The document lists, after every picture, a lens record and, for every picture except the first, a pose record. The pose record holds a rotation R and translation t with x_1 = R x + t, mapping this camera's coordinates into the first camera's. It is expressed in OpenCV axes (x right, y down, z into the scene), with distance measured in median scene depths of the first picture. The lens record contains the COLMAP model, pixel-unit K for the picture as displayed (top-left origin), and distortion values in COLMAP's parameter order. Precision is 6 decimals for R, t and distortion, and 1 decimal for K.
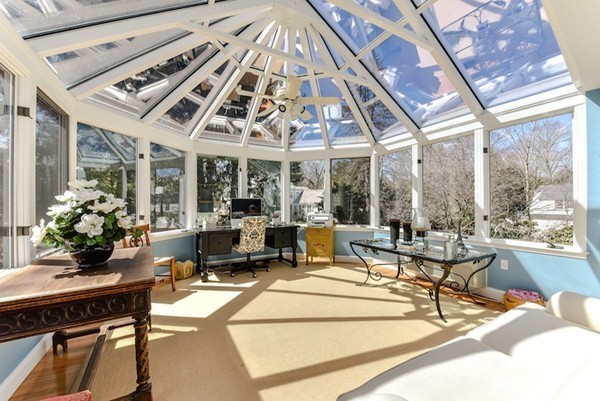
lens RADIAL K [[230.6, 0, 305.8], [0, 230.6, 201.0], [0, 0, 1]] dist [0.000827, -0.011247]
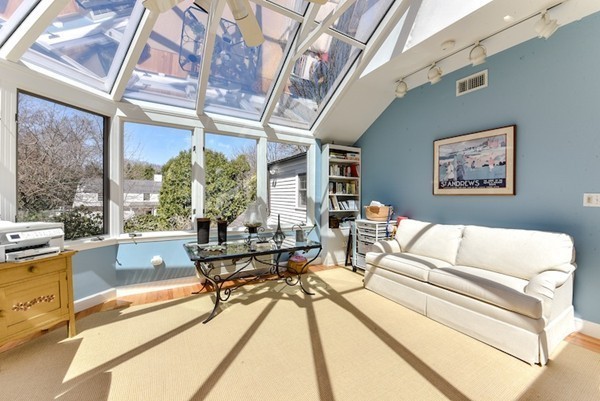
lens RADIAL K [[230.6, 0, 305.8], [0, 230.6, 201.0], [0, 0, 1]] dist [0.000827, -0.011247]
pose [[0.001933, -0.010960, 0.999938, -0.473031], [-0.019717, 0.999745, 0.010996, 0.004180], [-0.999804, -0.019737, 0.001716, 0.783517]]
